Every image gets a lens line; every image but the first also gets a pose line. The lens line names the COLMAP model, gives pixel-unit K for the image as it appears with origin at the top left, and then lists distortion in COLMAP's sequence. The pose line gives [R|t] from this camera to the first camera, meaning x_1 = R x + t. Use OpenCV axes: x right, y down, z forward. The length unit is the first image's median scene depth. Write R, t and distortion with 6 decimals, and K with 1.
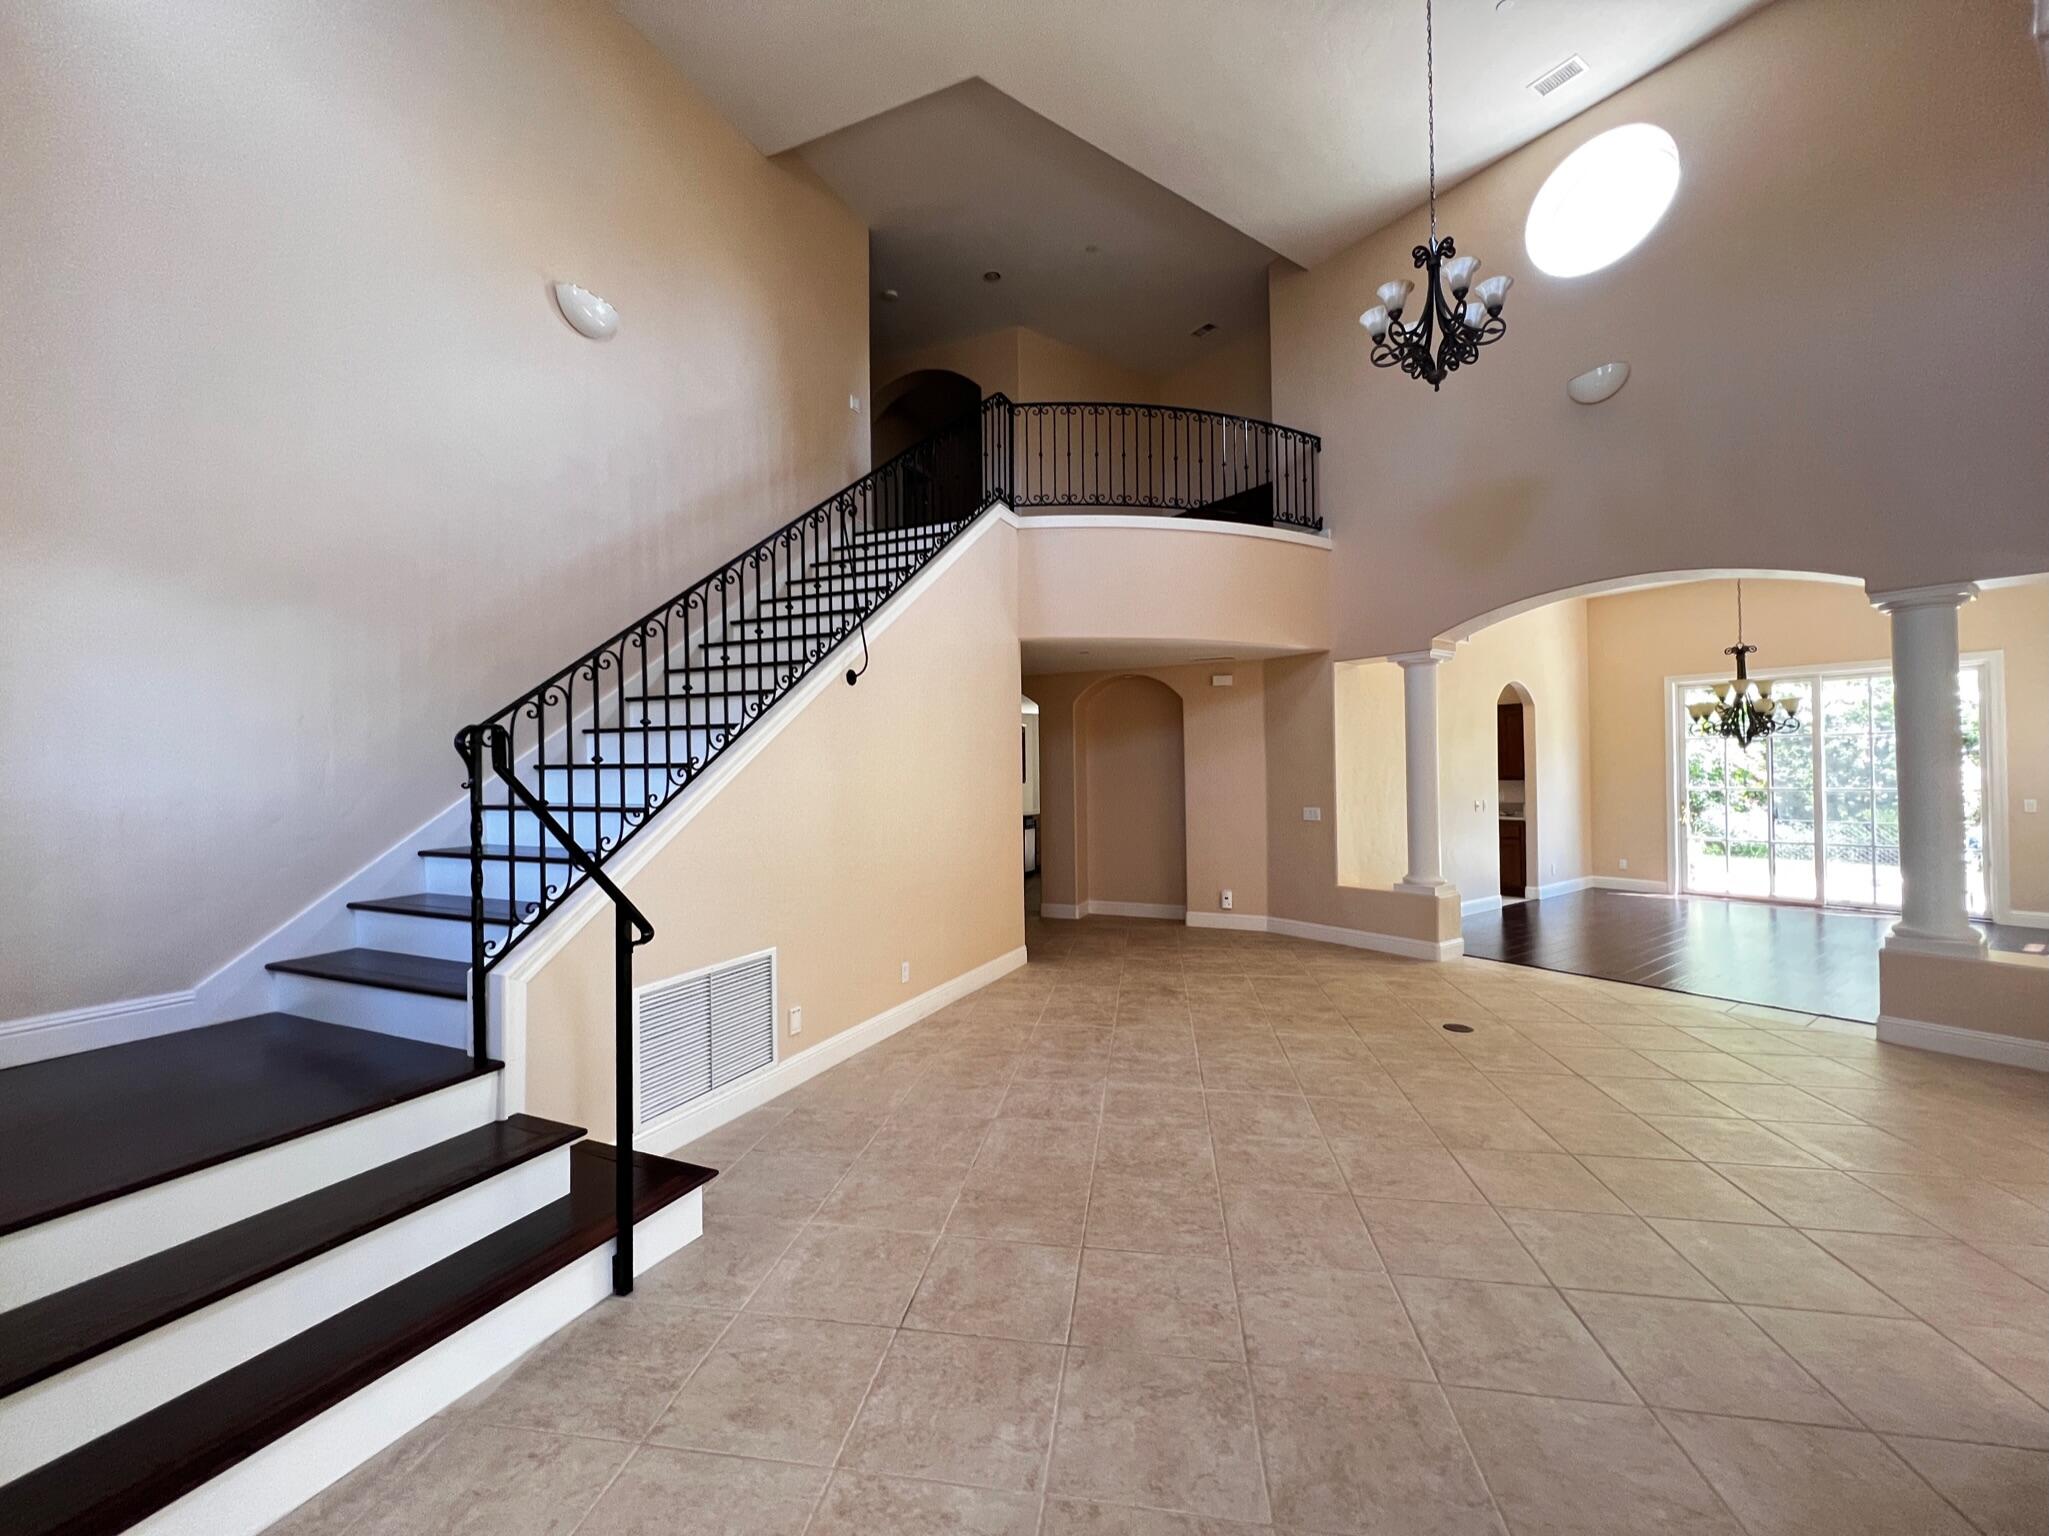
lens RADIAL K [[827.5, 0, 1019.2], [0, 827.5, 763.3], [0, 0, 1]] dist [-0.005240, 0.002017]
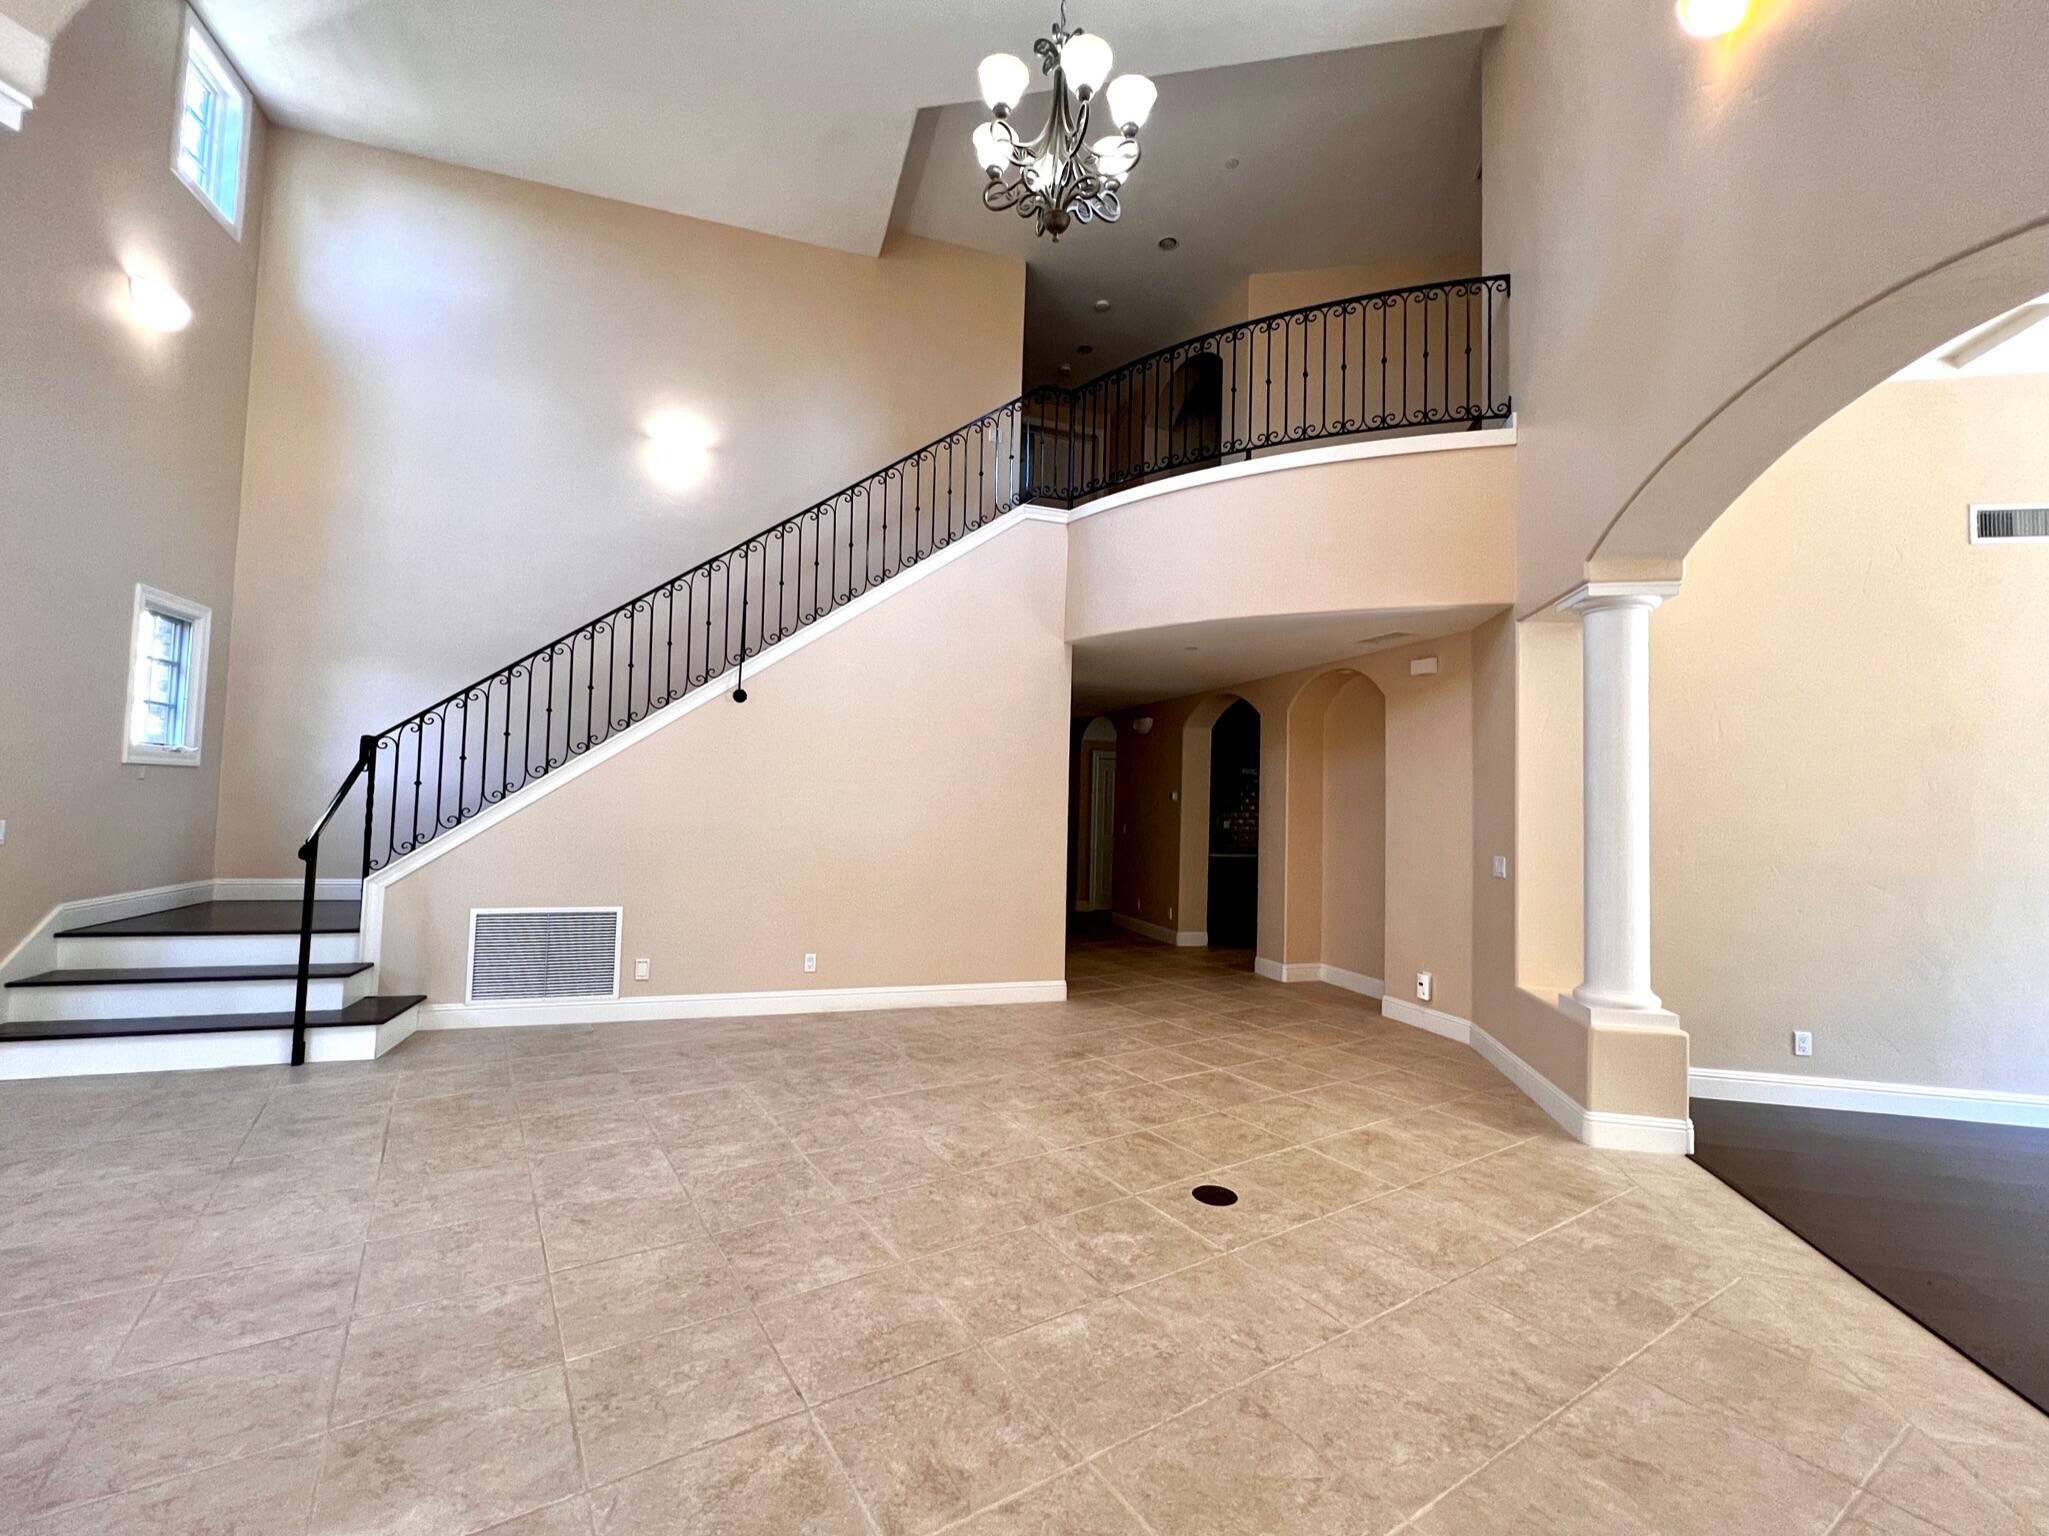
lens RADIAL K [[868.5, 0, 1020.1], [0, 868.5, 756.8], [0, 0, 1]] dist [-0.000646, 0.000619]
pose [[0.672762, -0.008673, -0.739809, 0.971070], [-0.025462, 0.999068, -0.034867, 0.016628], [0.739421, 0.042295, 0.671913, 0.459684]]
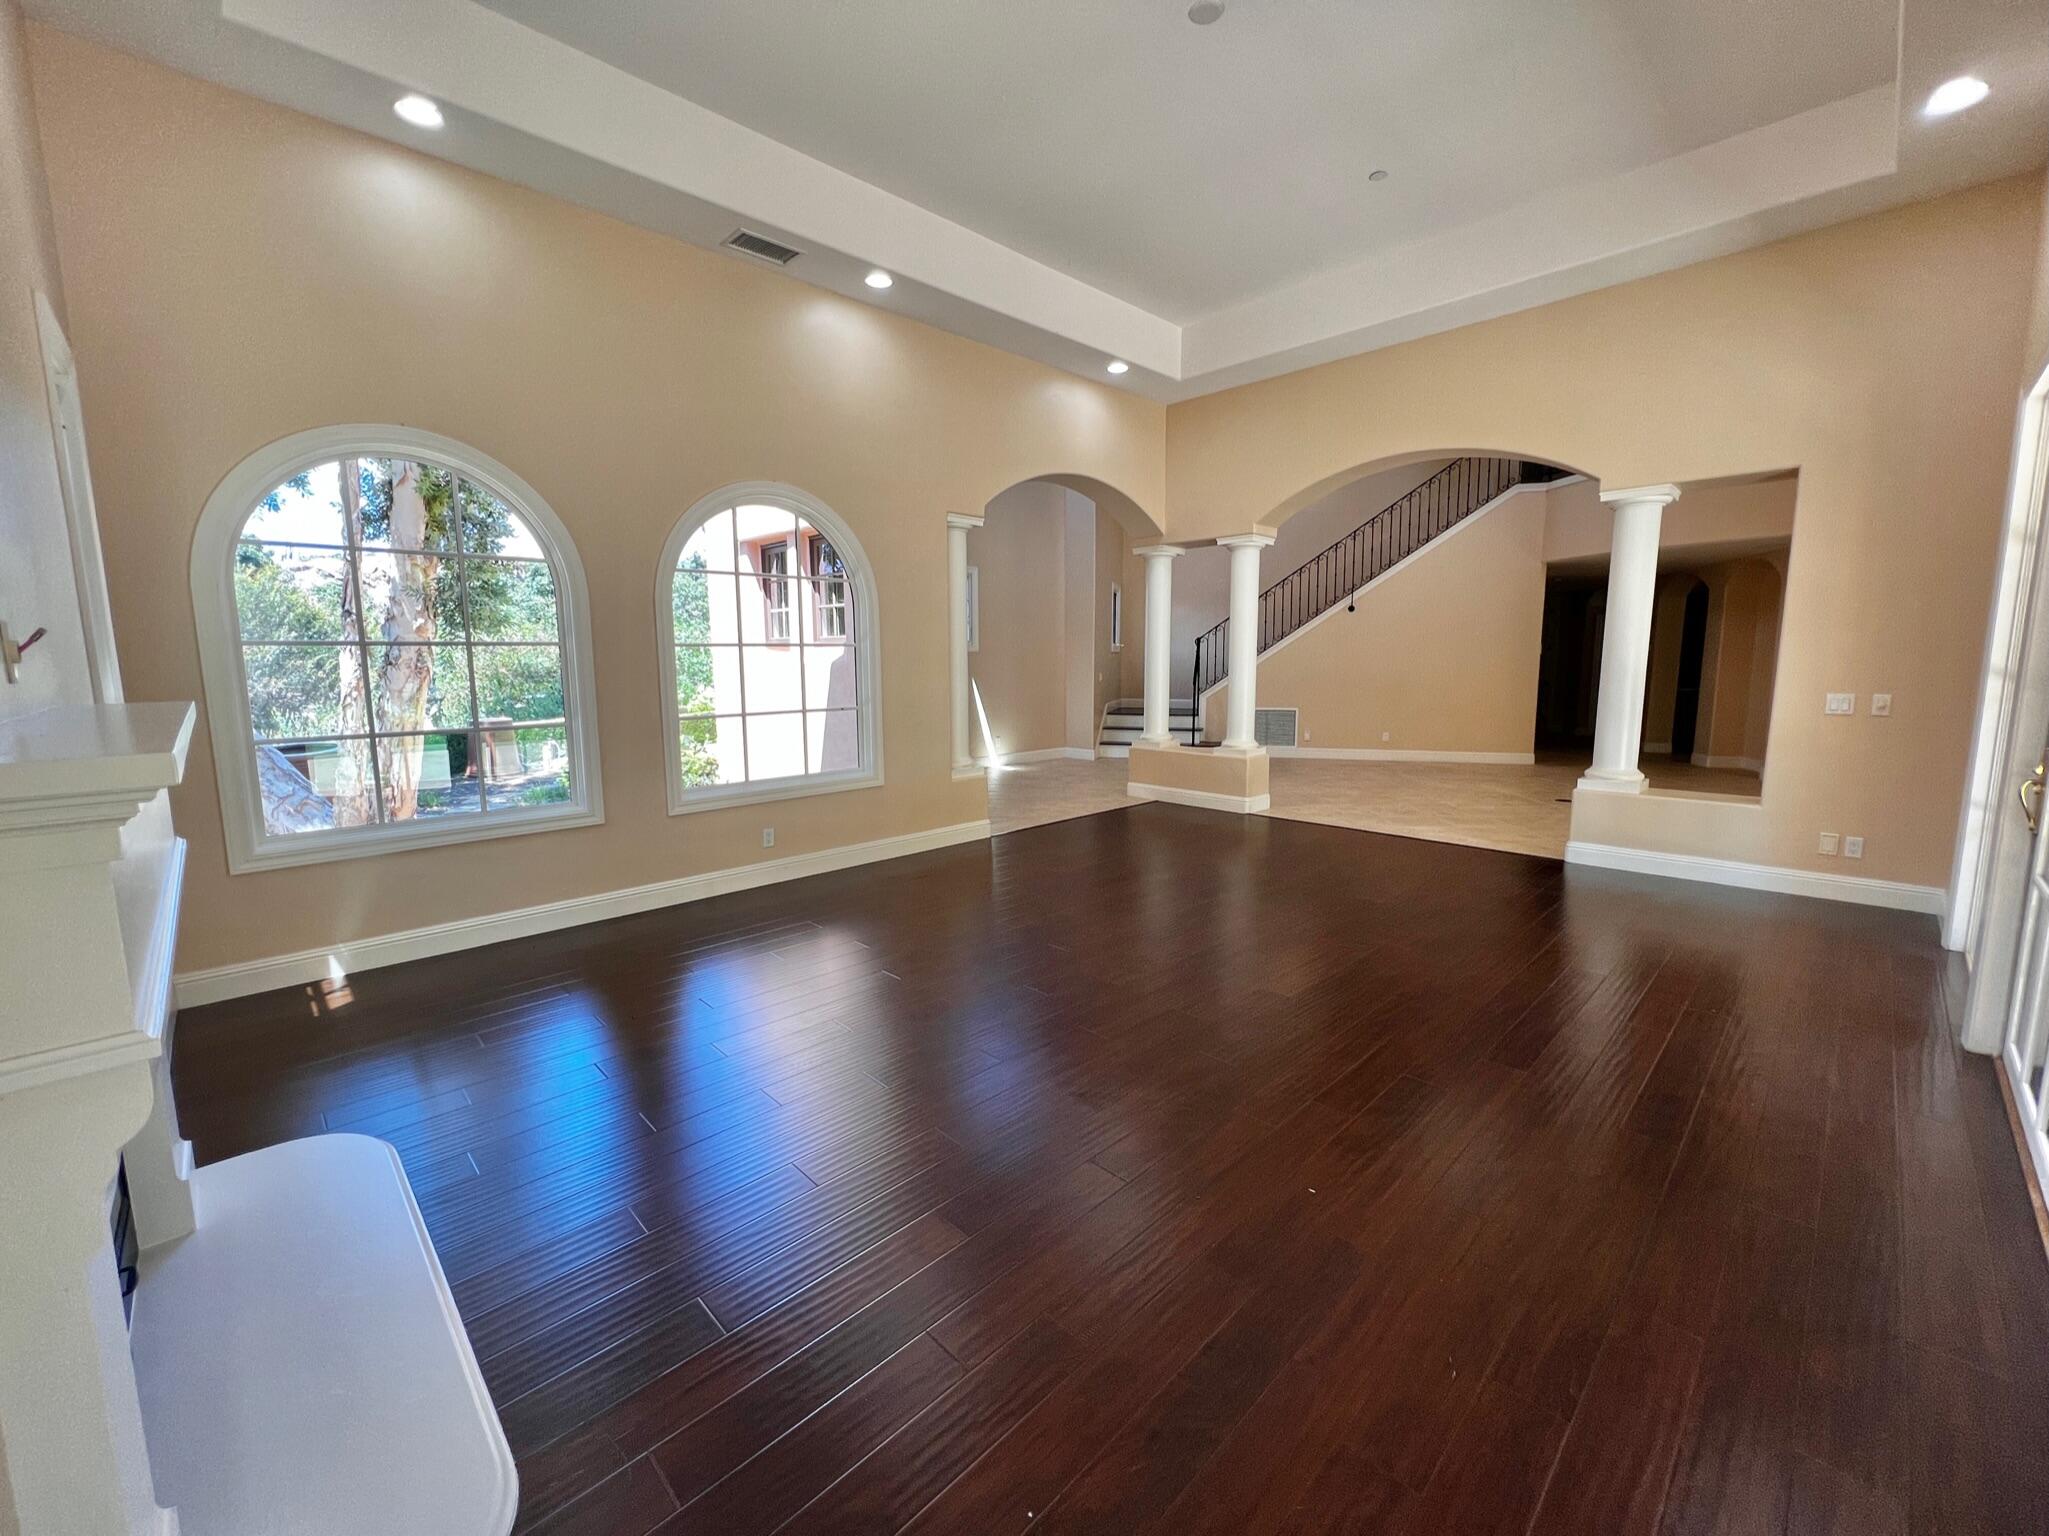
lens RADIAL K [[827.5, 0, 1015.7], [0, 827.5, 769.2], [0, 0, 1]] dist [-0.005240, 0.002017]
pose [[0.137505, 0.131659, -0.981712, 2.117070], [0.014030, 0.990768, 0.134838, 0.023785], [0.990402, -0.032314, 0.134388, -0.334660]]
